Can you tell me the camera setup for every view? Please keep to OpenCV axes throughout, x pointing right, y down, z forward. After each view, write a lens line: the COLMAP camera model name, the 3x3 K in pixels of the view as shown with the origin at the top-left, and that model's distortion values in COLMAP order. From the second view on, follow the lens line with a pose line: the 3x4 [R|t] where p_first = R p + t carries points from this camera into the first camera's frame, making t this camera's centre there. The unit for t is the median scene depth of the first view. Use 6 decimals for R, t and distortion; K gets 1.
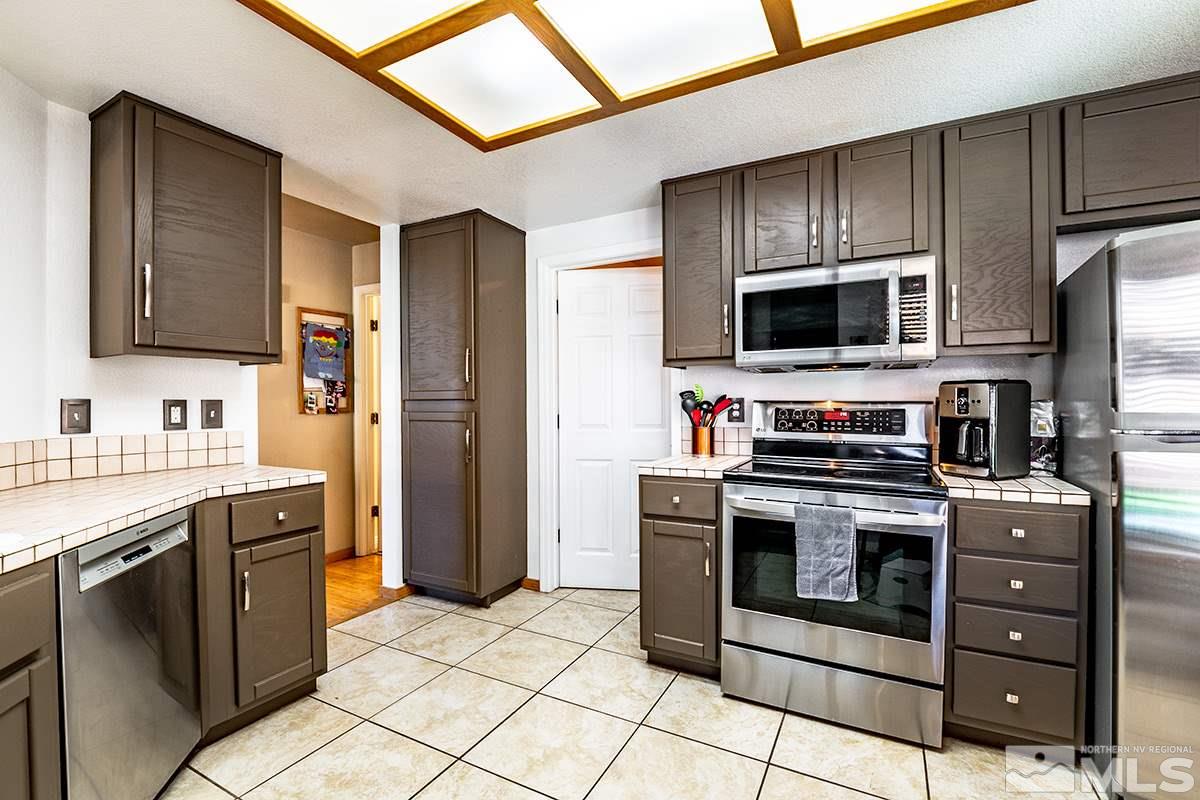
lens RADIAL K [[528.0, 0, 600.5], [0, 528.0, 407.1], [0, 0, 1]] dist [-0.009779, -0.002457]
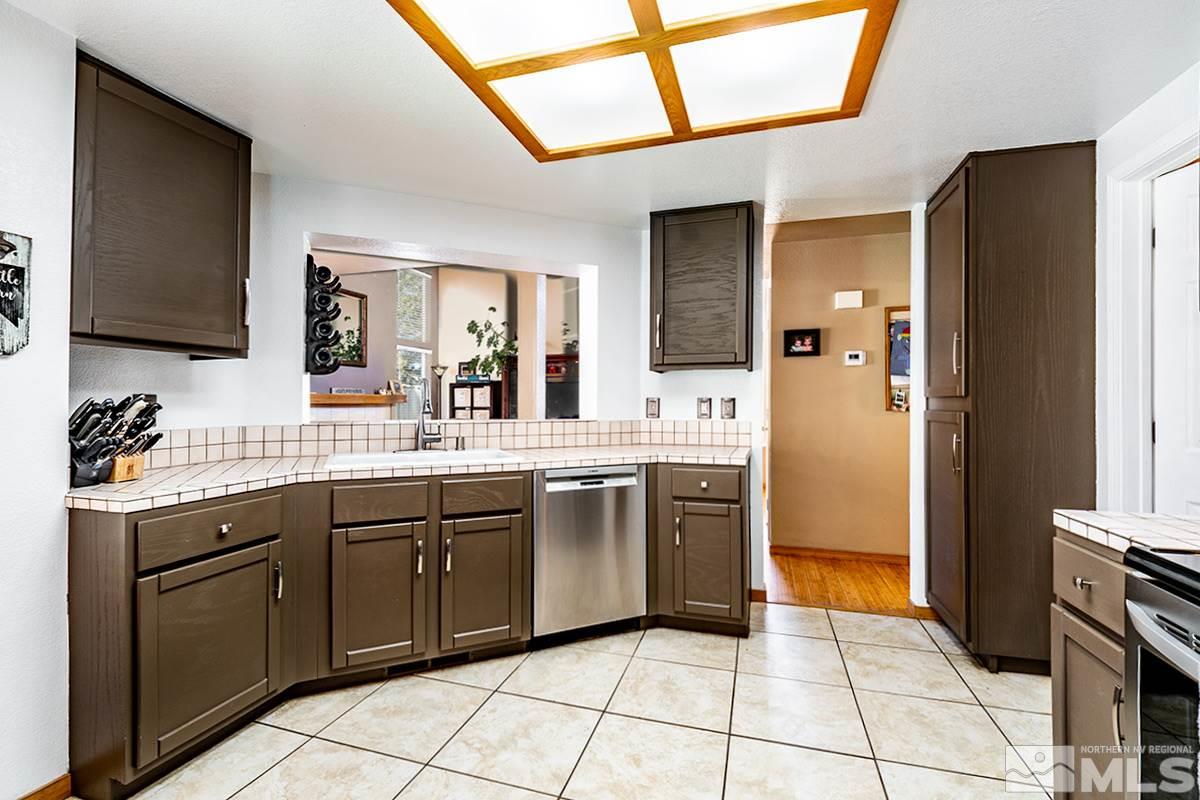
lens RADIAL K [[528.0, 0, 596.8], [0, 528.0, 399.1], [0, 0, 1]] dist [-0.009779, -0.002457]
pose [[0.191640, -0.001404, -0.981464, 0.480677], [-0.008965, 0.999955, -0.003181, -0.002742], [0.981424, 0.009408, 0.191618, 0.348737]]
